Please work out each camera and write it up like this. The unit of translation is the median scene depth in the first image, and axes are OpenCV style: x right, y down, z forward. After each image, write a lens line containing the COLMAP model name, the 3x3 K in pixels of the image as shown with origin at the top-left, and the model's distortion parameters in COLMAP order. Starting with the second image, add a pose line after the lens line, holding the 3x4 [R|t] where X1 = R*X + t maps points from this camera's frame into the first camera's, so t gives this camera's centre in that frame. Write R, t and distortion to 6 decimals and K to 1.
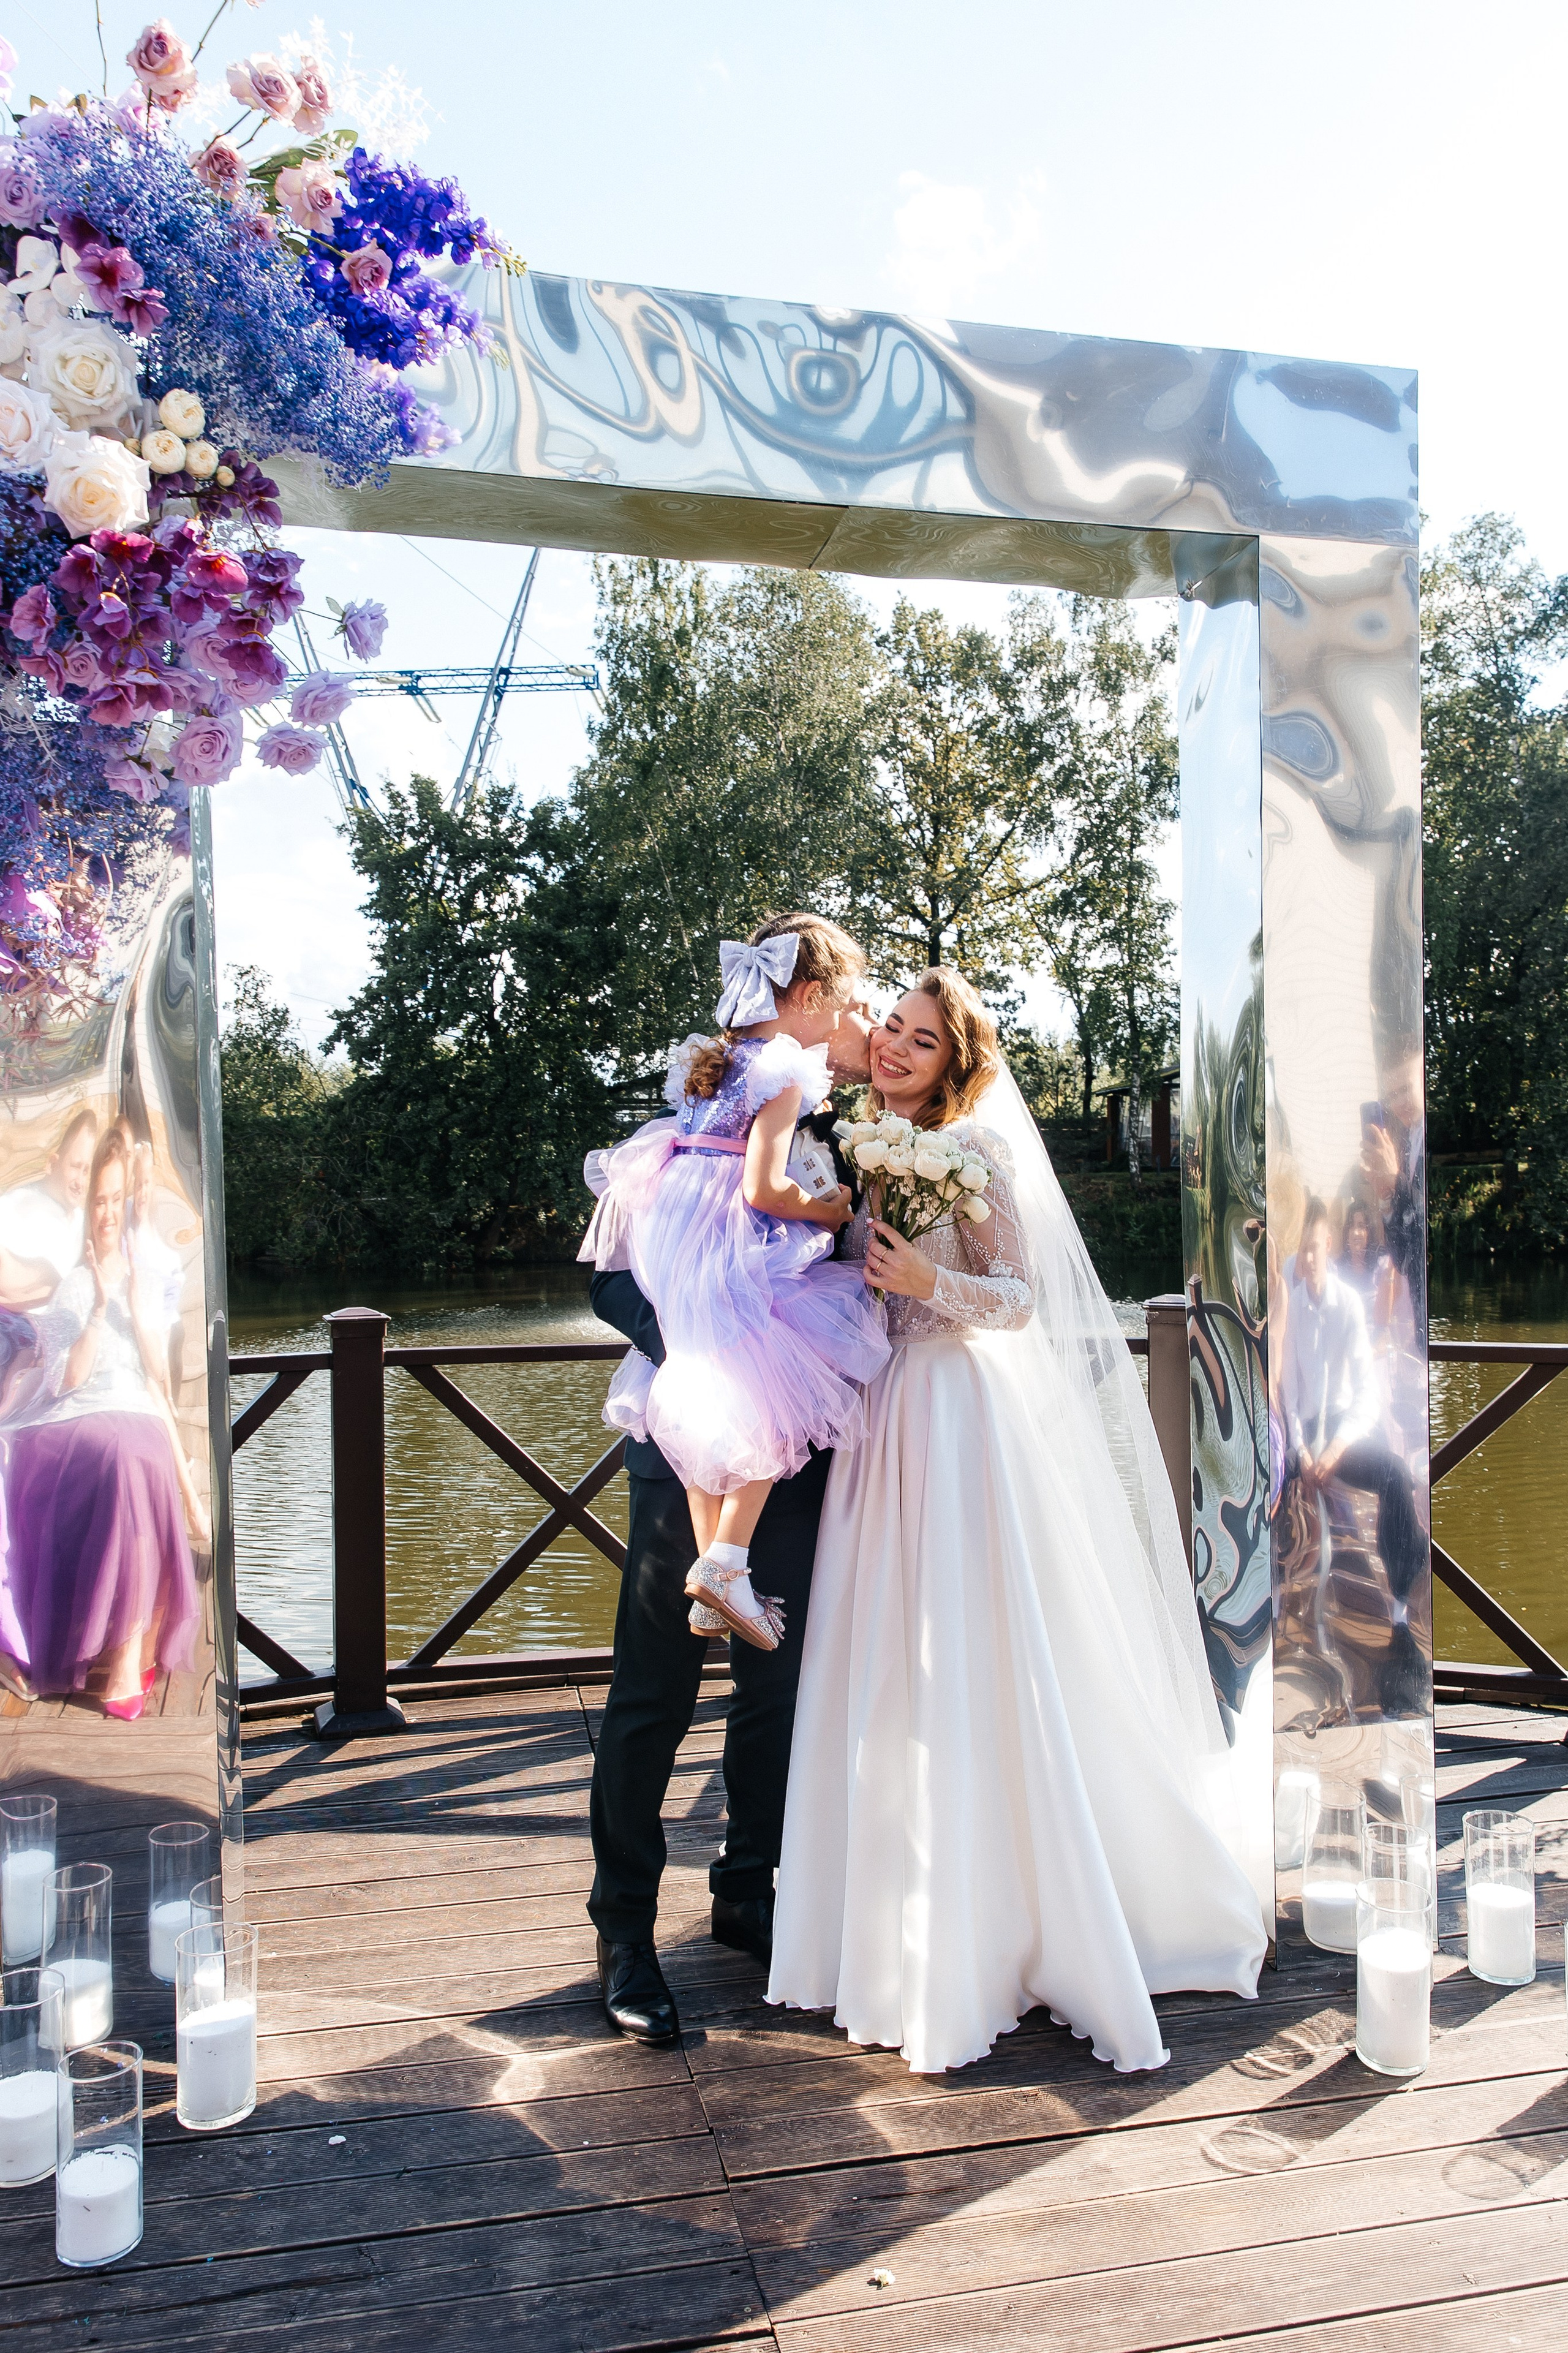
lens RADIAL K [[1714.6, 0, 815.9], [0, 1714.6, 1217.7], [0, 0, 1]] dist [0.028217, 0.000764]
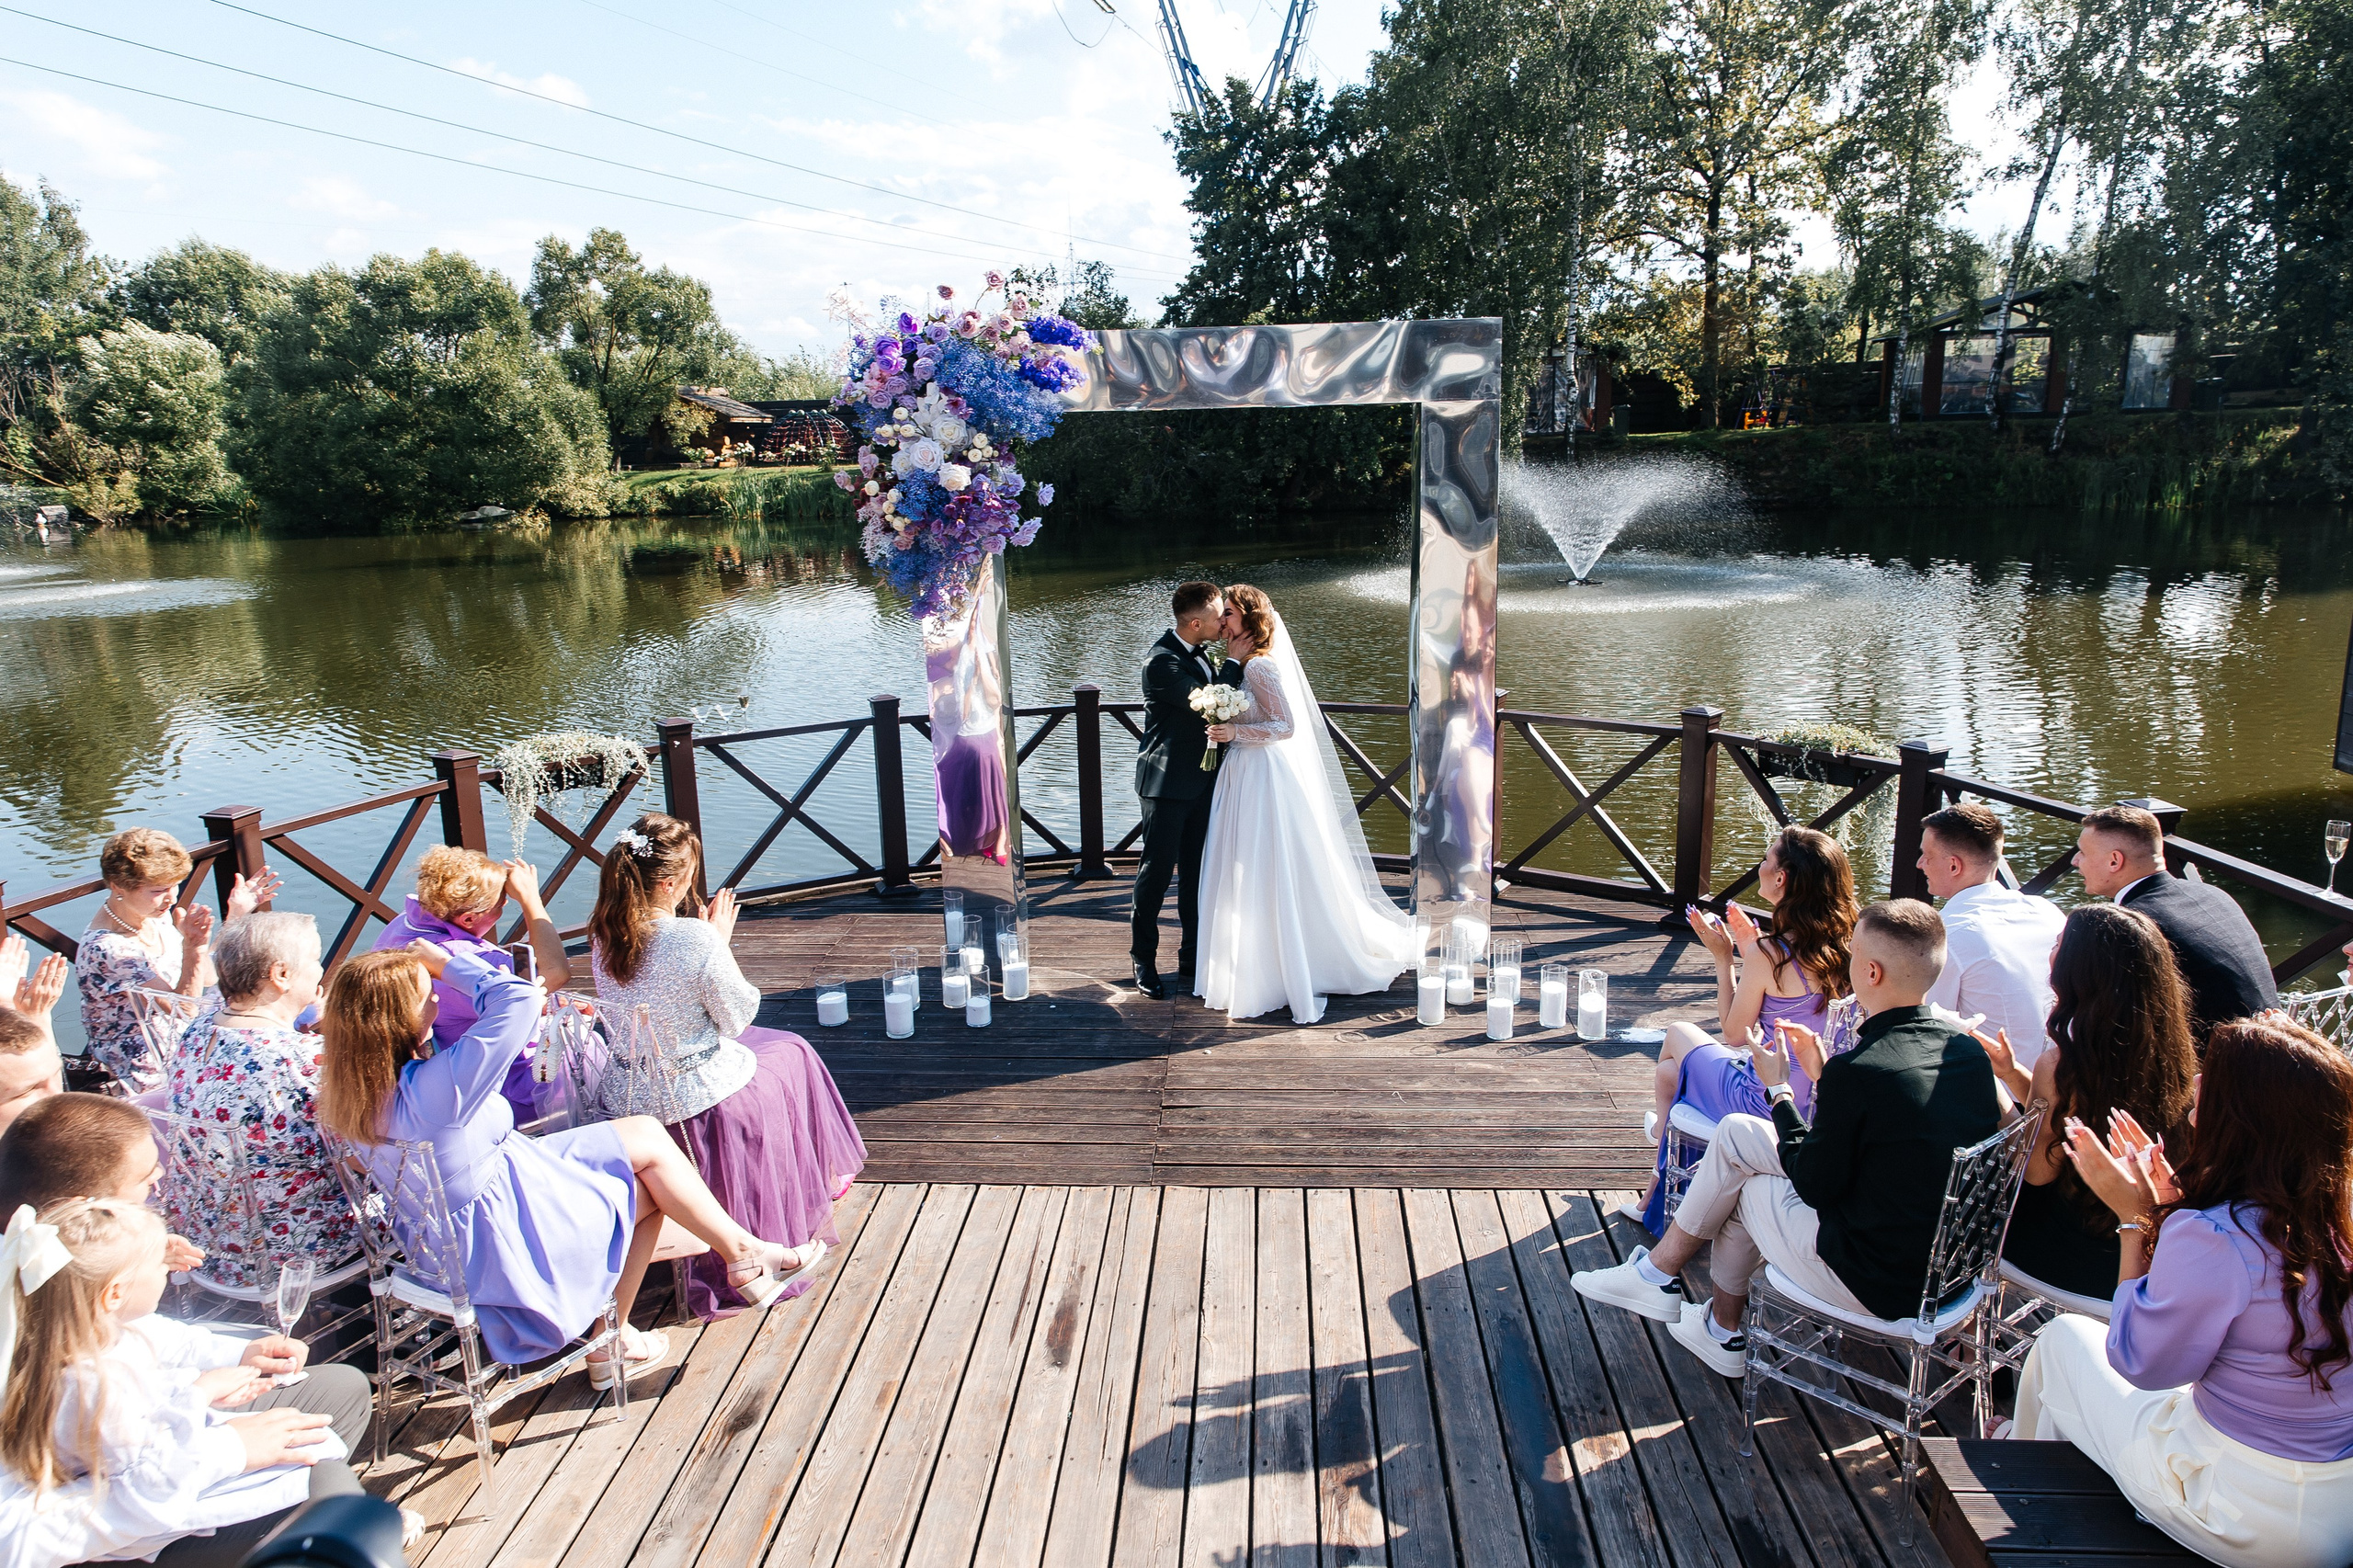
lens RADIAL K [[1714.8, 0, 1176.5], [0, 1714.8, 784.0], [0, 0, 1]] dist [0.028217, 0.000764]
pose [[0.957670, 0.049532, -0.283574, 0.079740], [0.014123, 0.975815, 0.218141, -0.051348], [0.287521, -0.212912, 0.933810, -0.172490]]
